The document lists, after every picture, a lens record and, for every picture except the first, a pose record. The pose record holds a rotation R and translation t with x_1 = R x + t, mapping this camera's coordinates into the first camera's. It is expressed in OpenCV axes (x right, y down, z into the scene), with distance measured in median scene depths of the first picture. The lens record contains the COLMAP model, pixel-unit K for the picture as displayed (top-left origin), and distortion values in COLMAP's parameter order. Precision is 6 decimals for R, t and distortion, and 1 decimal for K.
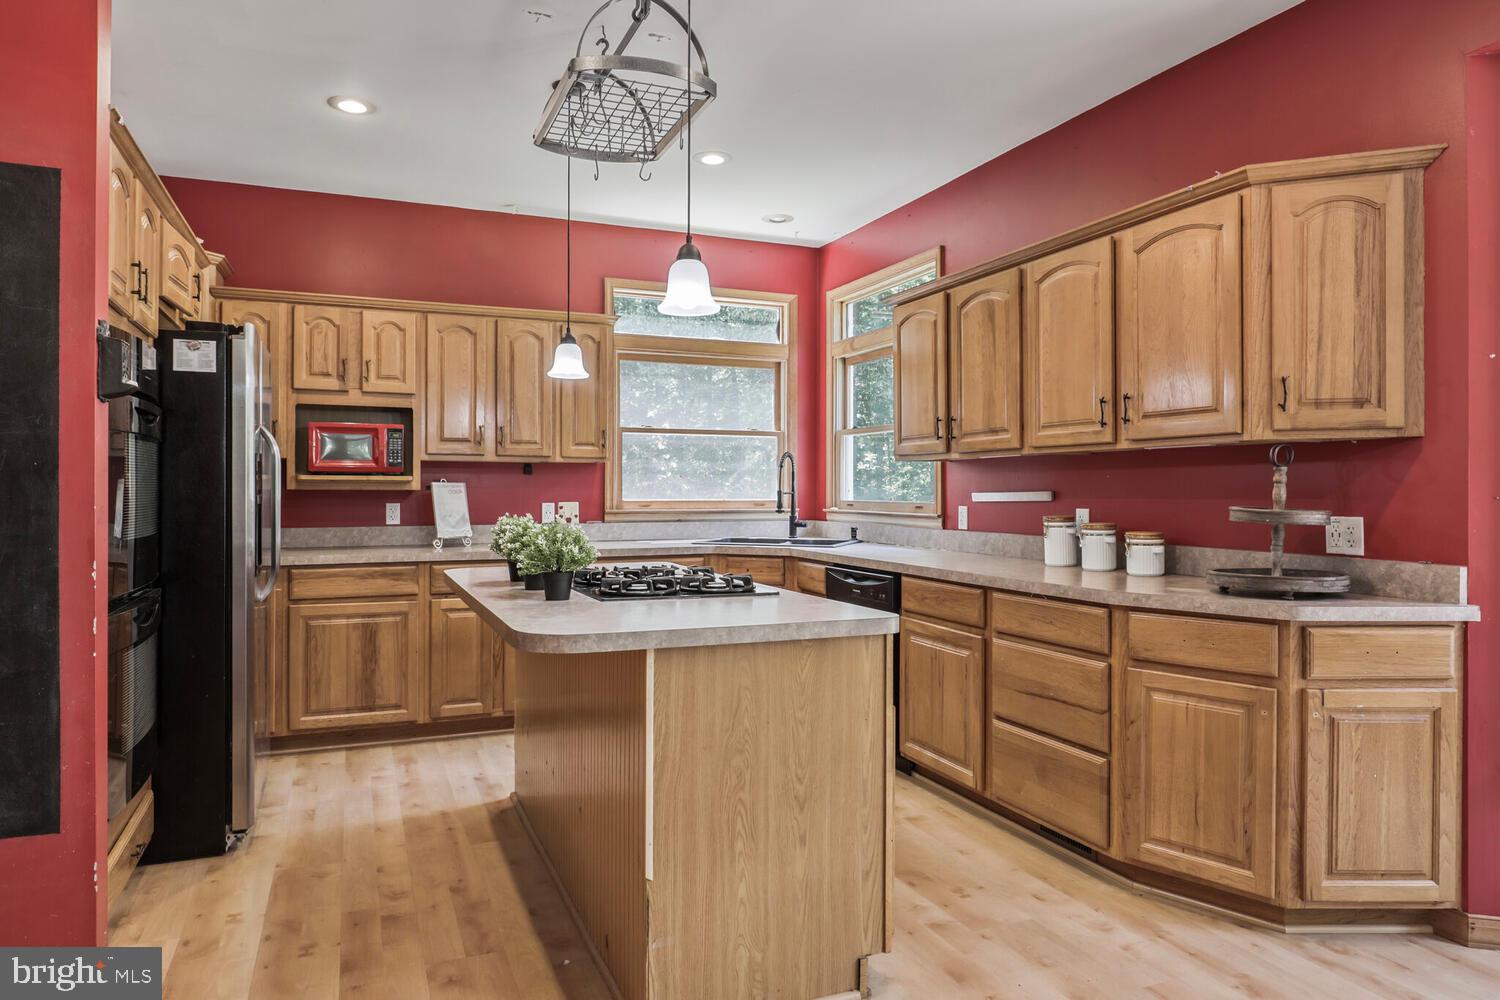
lens RADIAL K [[943.8, 0, 733.1], [0, 943.8, 483.0], [0, 0, 1]] dist [0.040716, 0.000078]
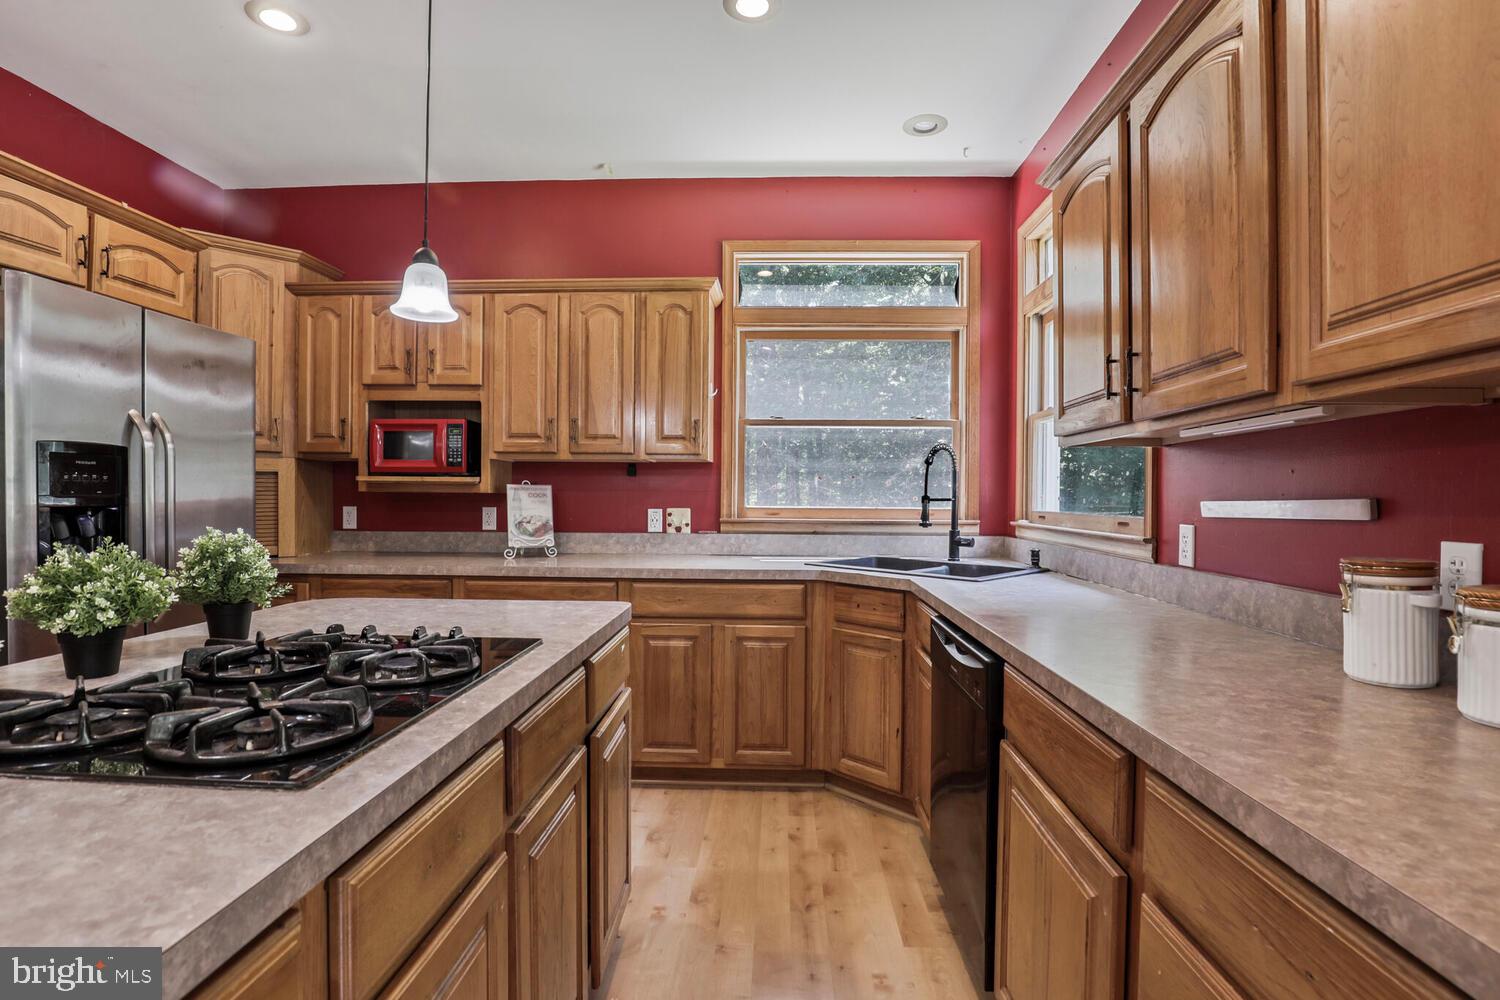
lens RADIAL K [[722.7, 0, 752.5], [0, 722.7, 502.3], [0, 0, 1]] dist [-0.019150, -0.000202]
pose [[0.910170, 0.008952, -0.414139, 0.175586], [-0.003210, 0.999889, 0.014558, 0.005613], [0.414223, -0.011921, 0.910097, 0.482772]]
